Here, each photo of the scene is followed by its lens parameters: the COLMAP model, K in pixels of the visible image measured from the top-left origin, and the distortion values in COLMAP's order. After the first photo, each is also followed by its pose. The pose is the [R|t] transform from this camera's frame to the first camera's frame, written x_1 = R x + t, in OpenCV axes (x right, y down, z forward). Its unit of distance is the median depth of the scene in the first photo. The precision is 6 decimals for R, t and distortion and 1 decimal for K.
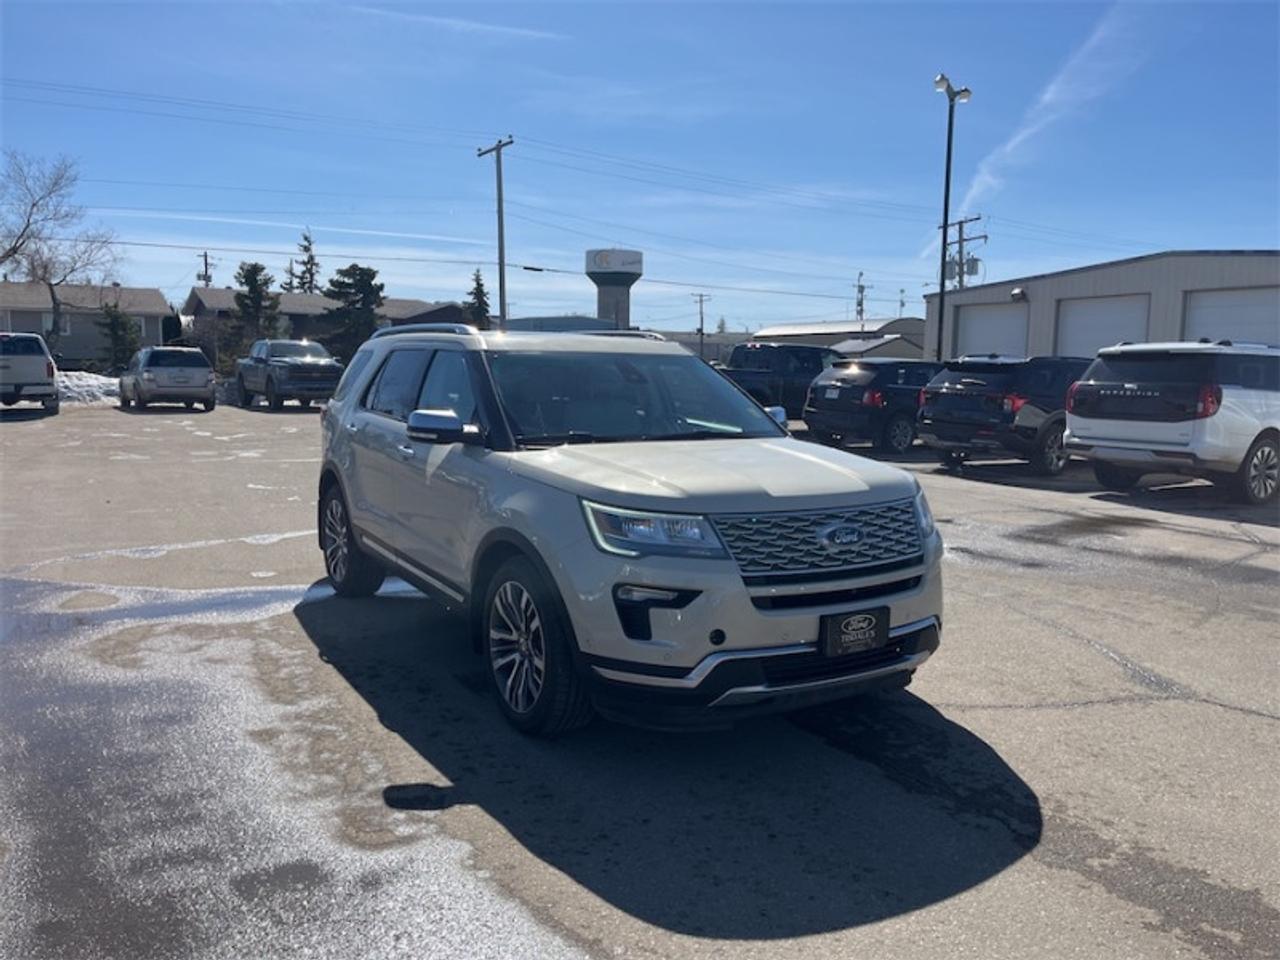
lens RADIAL K [[967.2, 0, 643.3], [0, 967.2, 477.3], [0, 0, 1]] dist [0.066603, -0.080040]
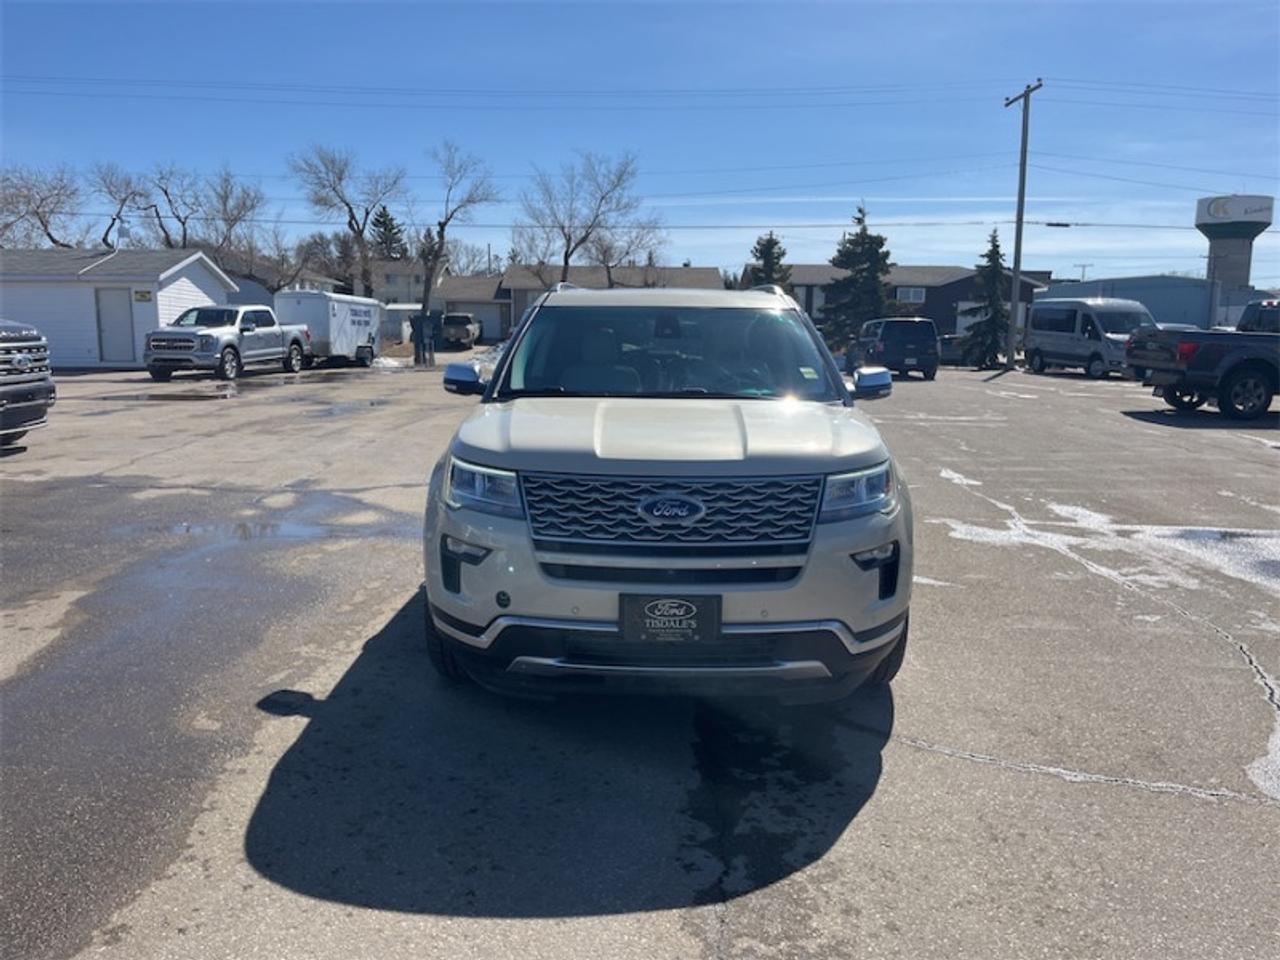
lens RADIAL K [[967.2, 0, 646.4], [0, 967.2, 481.9], [0, 0, 1]] dist [0.066603, -0.080040]
pose [[0.846423, 0.077744, -0.526806, 0.081187], [-0.059434, 0.996896, 0.051626, -0.000867], [0.529185, -0.012387, 0.848416, 0.031810]]
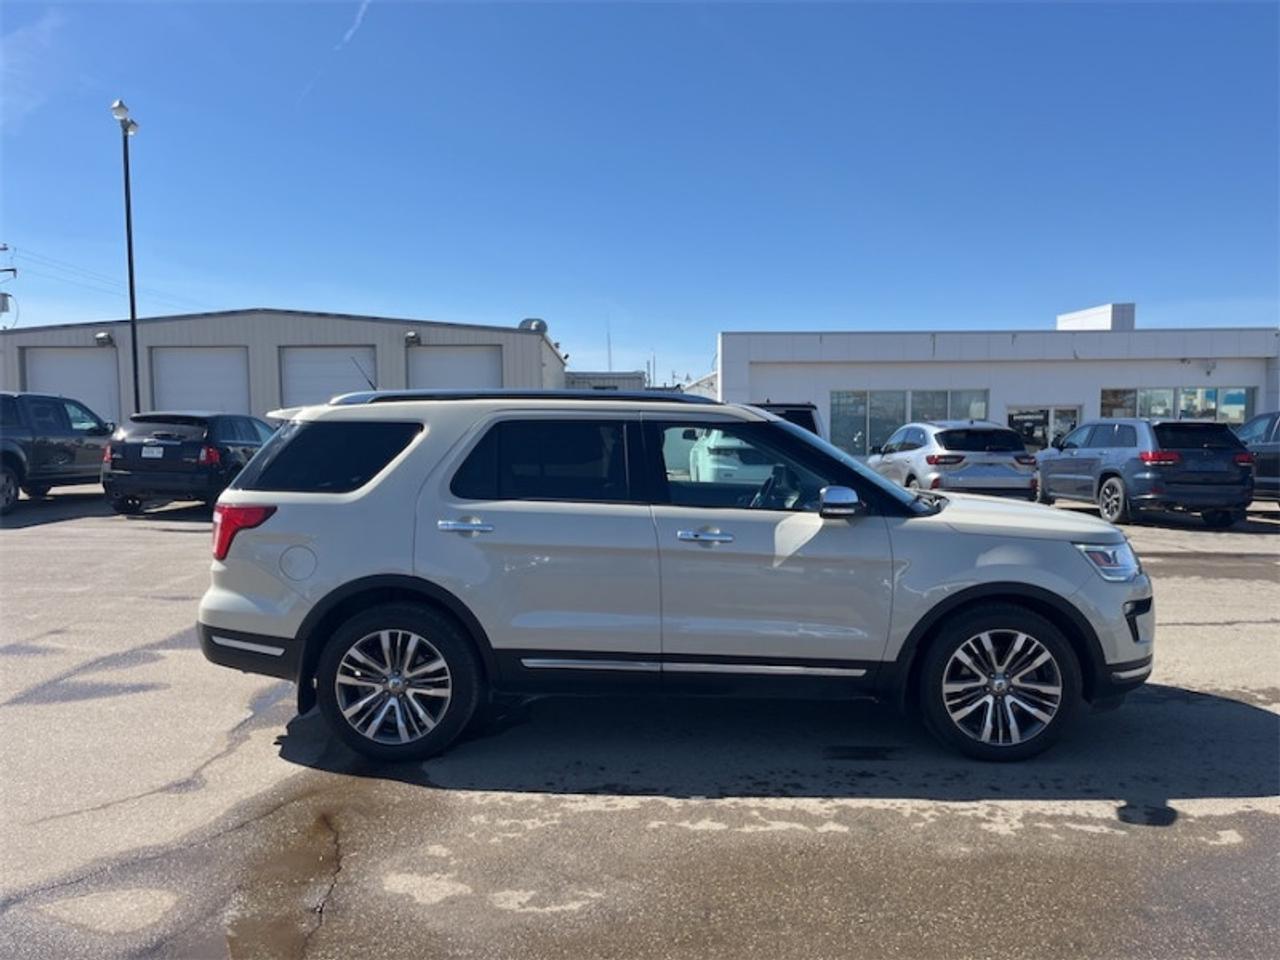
lens RADIAL K [[967.2, 0, 636.3], [0, 967.2, 477.3], [0, 0, 1]] dist [0.066603, -0.080040]
pose [[0.543260, -0.066680, 0.836913, -0.176302], [0.104911, 0.994419, 0.011129, -0.016903], [-0.832984, 0.081755, 0.547223, 0.098361]]
